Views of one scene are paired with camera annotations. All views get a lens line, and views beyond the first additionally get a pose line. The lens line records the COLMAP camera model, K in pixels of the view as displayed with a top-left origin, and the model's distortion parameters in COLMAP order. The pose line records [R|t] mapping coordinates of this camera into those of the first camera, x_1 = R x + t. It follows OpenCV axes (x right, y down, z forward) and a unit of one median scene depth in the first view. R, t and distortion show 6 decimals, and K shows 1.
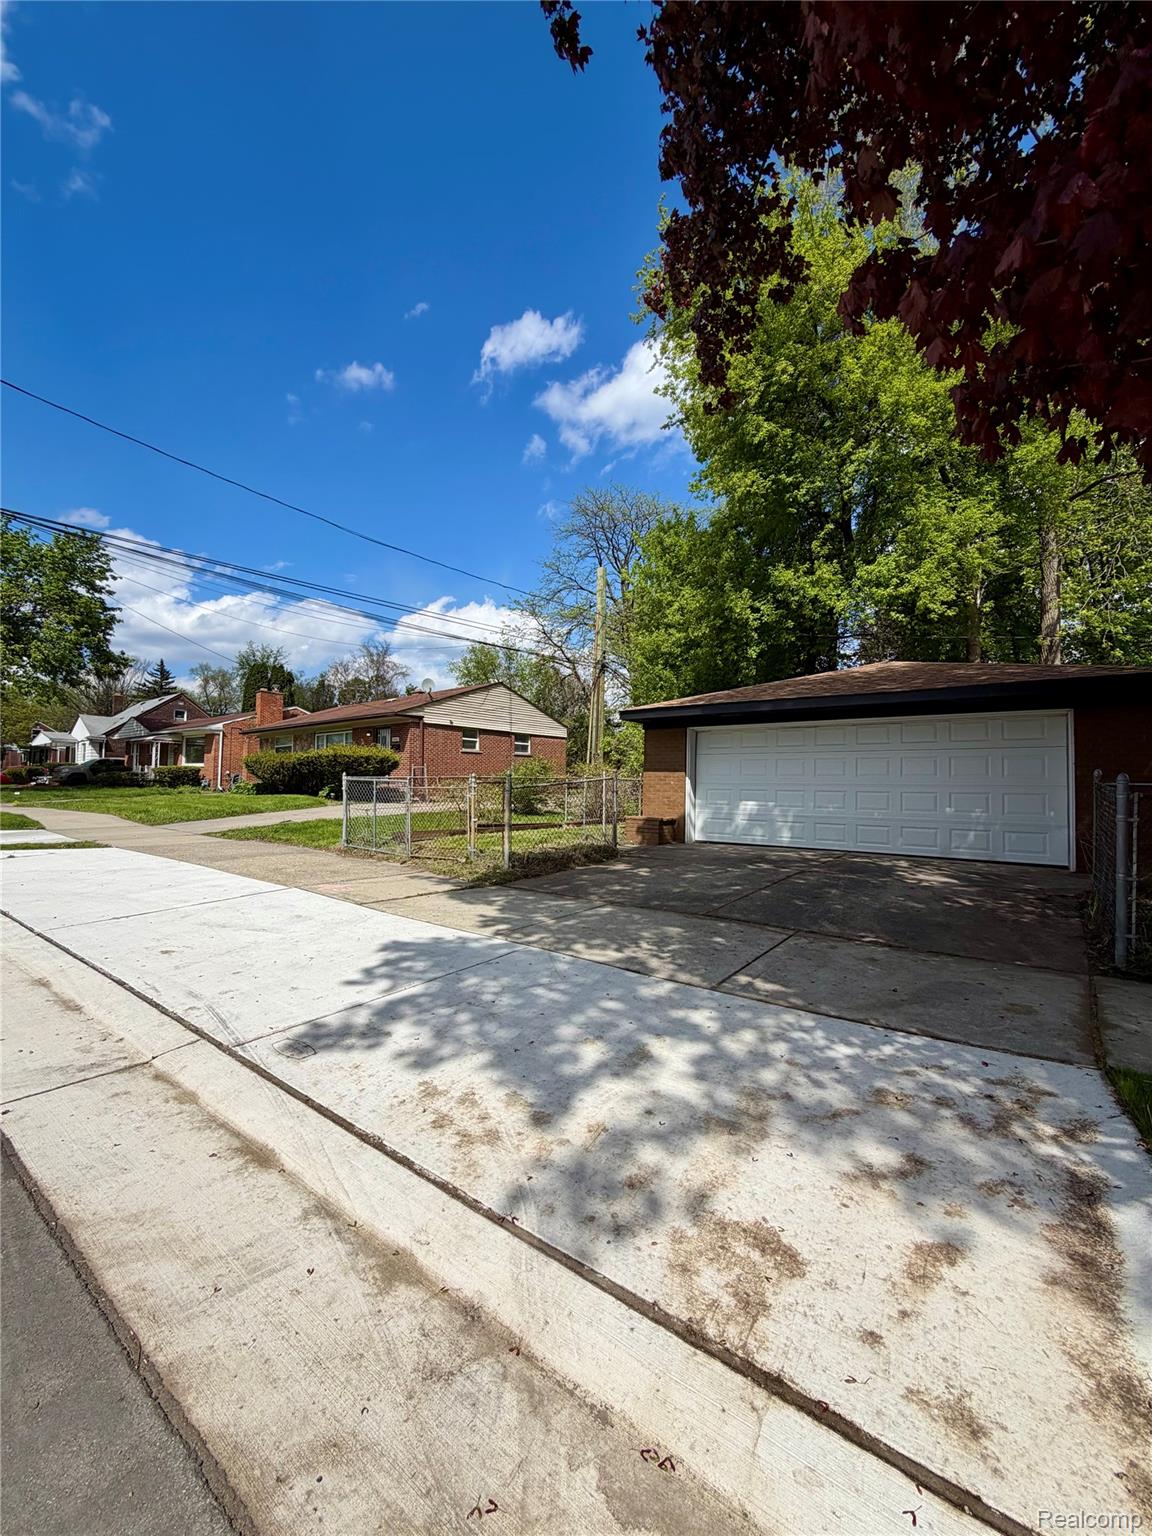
lens RADIAL K [[613.1, 0, 576.0], [0, 613.1, 768.0], [0, 0, 1]] dist [0.001638, 0.000128]
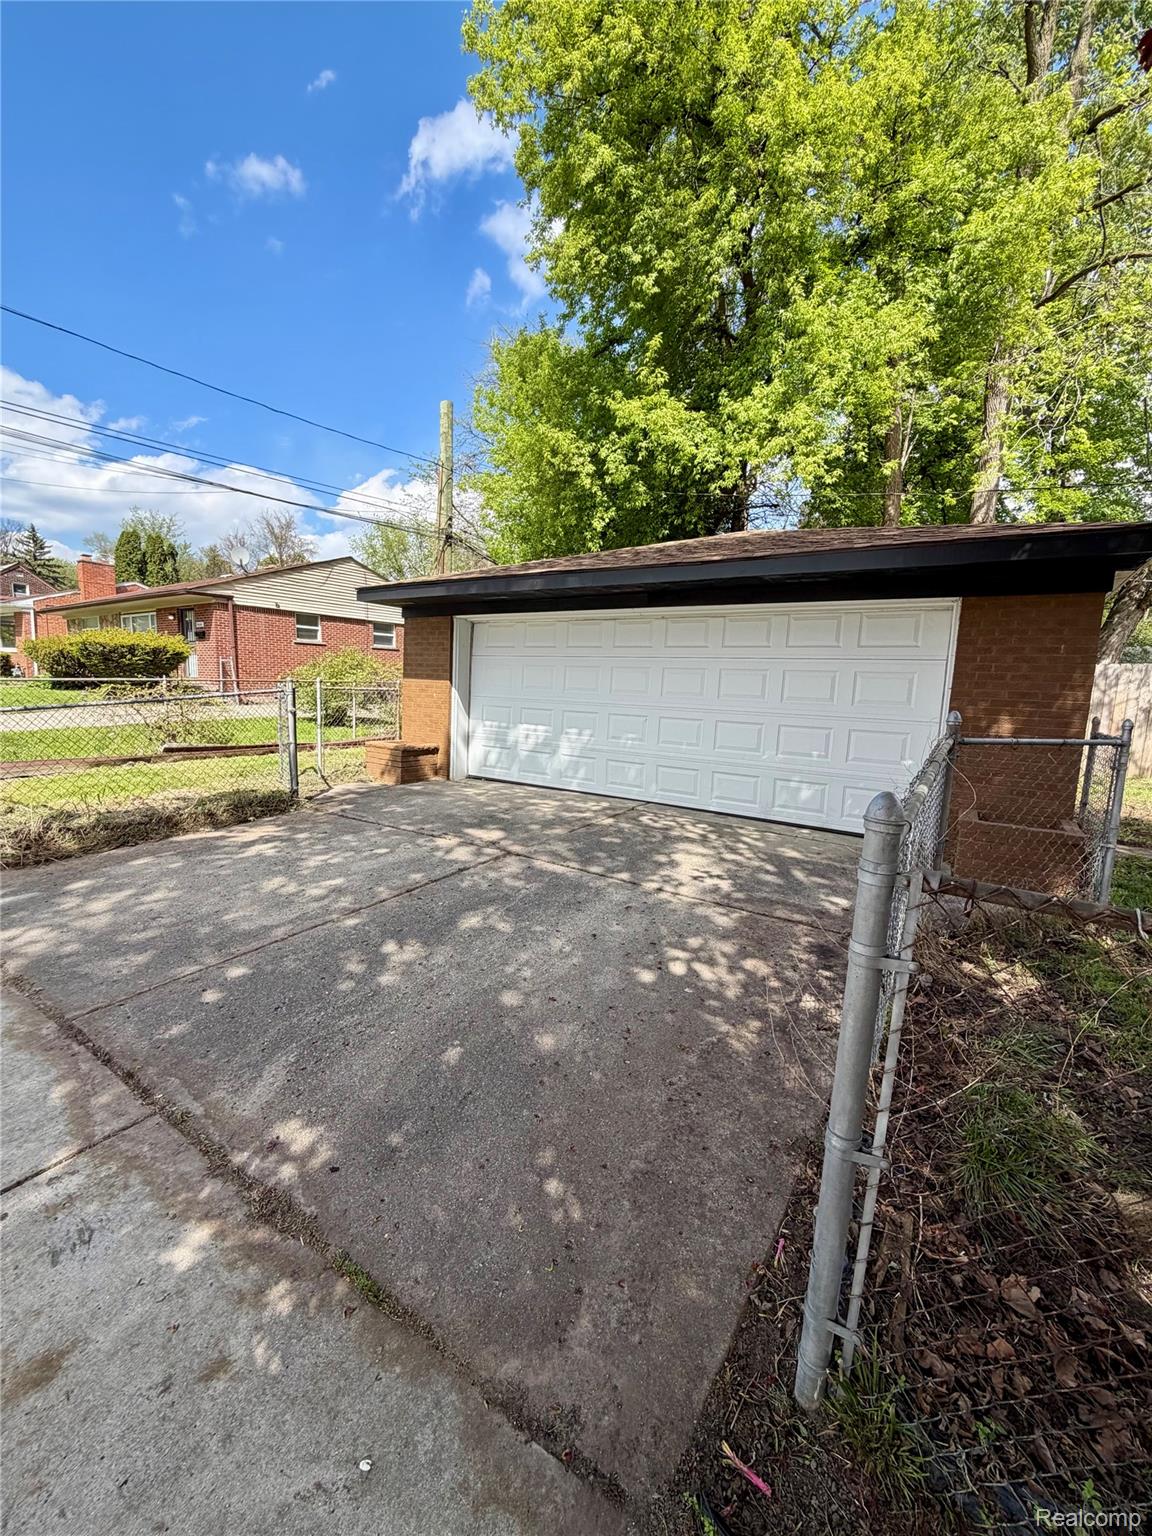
lens RADIAL K [[603.2, 0, 576.0], [0, 603.2, 768.0], [0, 0, 1]] dist [0.001697, 0.000239]
pose [[0.998500, 0.015709, 0.052448, 0.119714], [-0.024540, 0.984750, 0.172238, -0.007336], [-0.048942, -0.173266, 0.983658, 0.121176]]
